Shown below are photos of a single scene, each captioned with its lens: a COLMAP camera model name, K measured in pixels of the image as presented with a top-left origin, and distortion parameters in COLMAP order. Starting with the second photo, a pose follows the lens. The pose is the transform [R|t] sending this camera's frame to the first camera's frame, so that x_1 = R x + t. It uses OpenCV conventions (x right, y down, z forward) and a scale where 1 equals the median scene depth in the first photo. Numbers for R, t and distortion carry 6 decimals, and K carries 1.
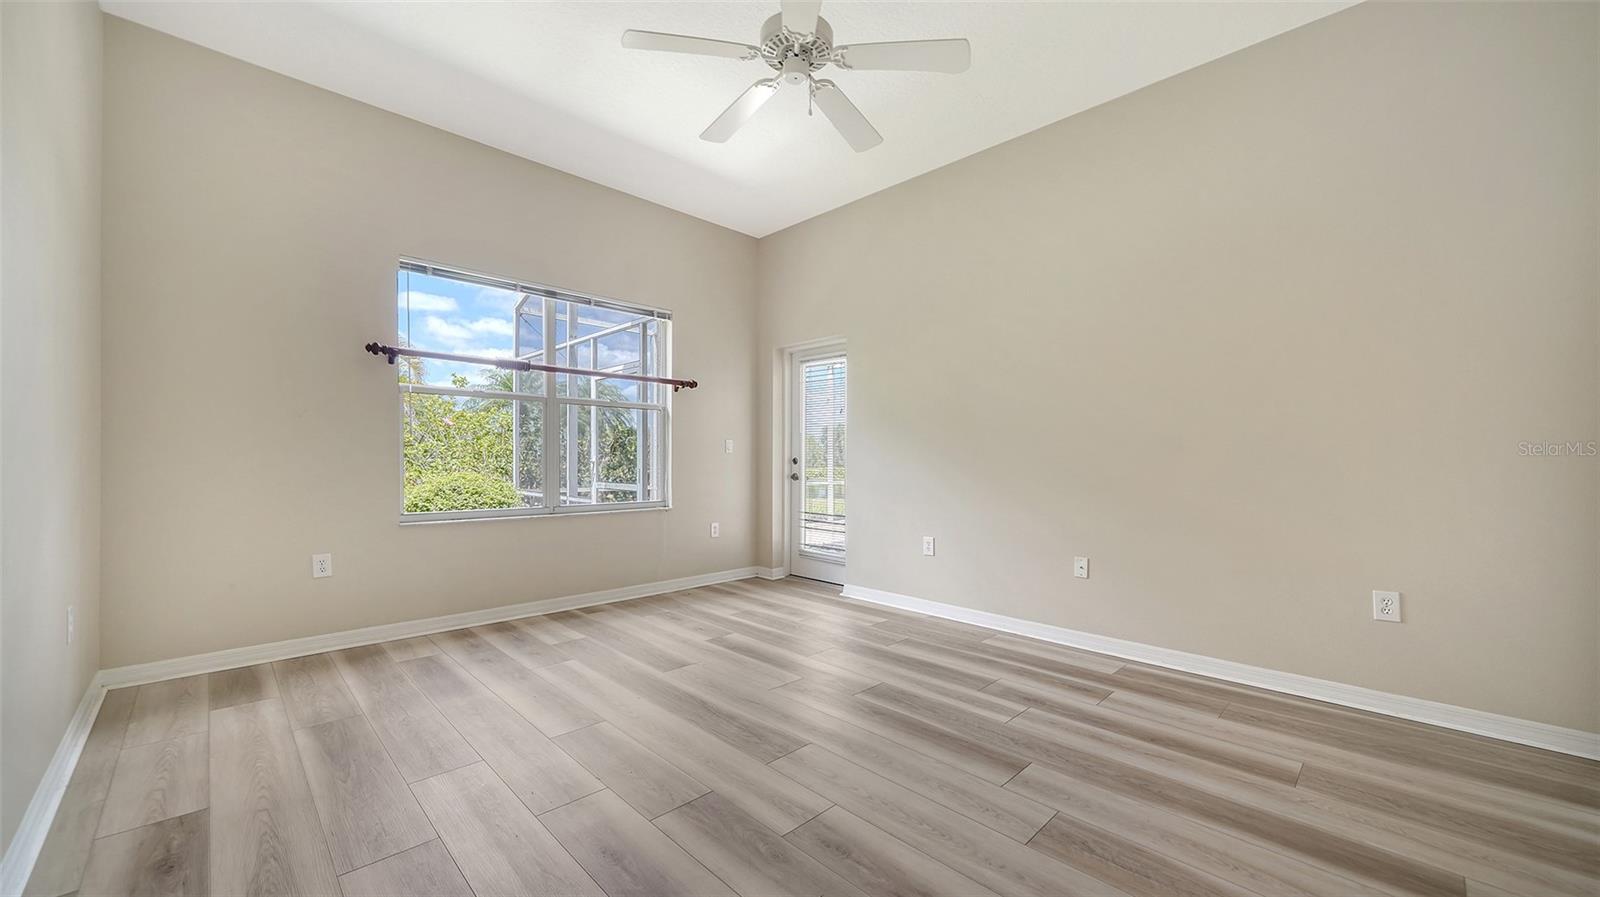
lens RADIAL K [[603.6, 0, 794.7], [0, 603.6, 449.1], [0, 0, 1]] dist [-0.003422, -0.000783]
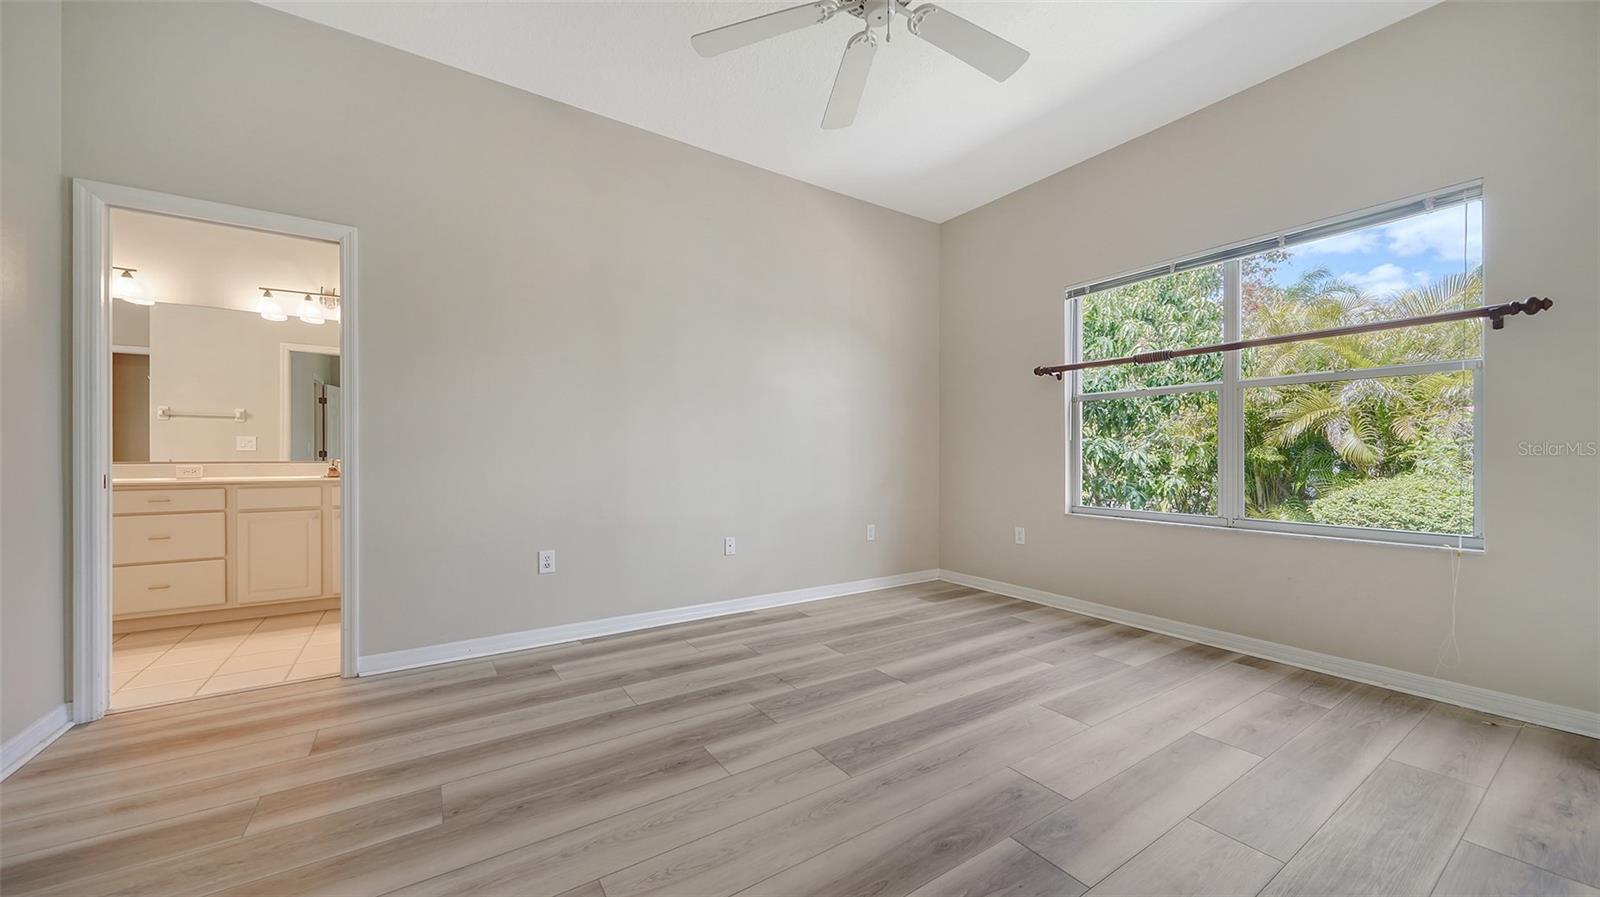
lens RADIAL K [[563.8, 0, 785.8], [0, 563.8, 459.3], [0, 0, 1]] dist [-0.001373, -0.000001]
pose [[-0.205491, -0.000690, -0.978659, 0.693059], [0.011088, 0.999934, -0.003033, 0.019041], [0.978596, -0.011474, -0.205470, 0.876836]]
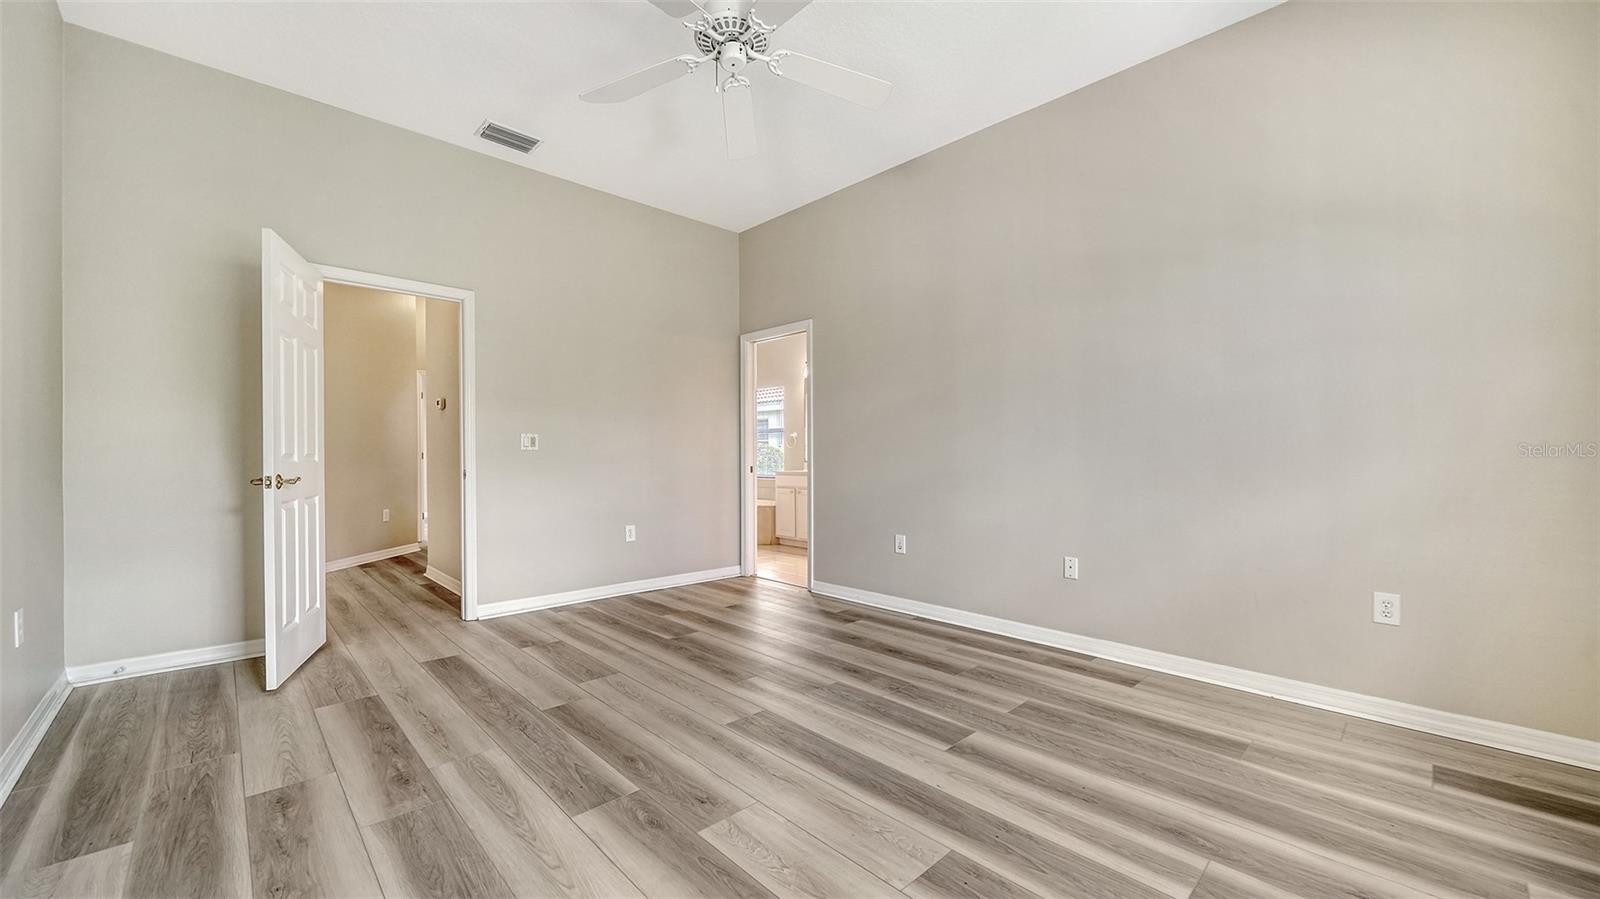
lens RADIAL K [[603.6, 0, 798.3], [0, 603.6, 453.7], [0, 0, 1]] dist [-0.003422, -0.000783]
pose [[-0.999933, -0.008092, 0.008318, -0.089419], [-0.008250, 0.999782, -0.019203, 0.026172], [-0.008161, -0.019271, -0.999781, 1.672192]]
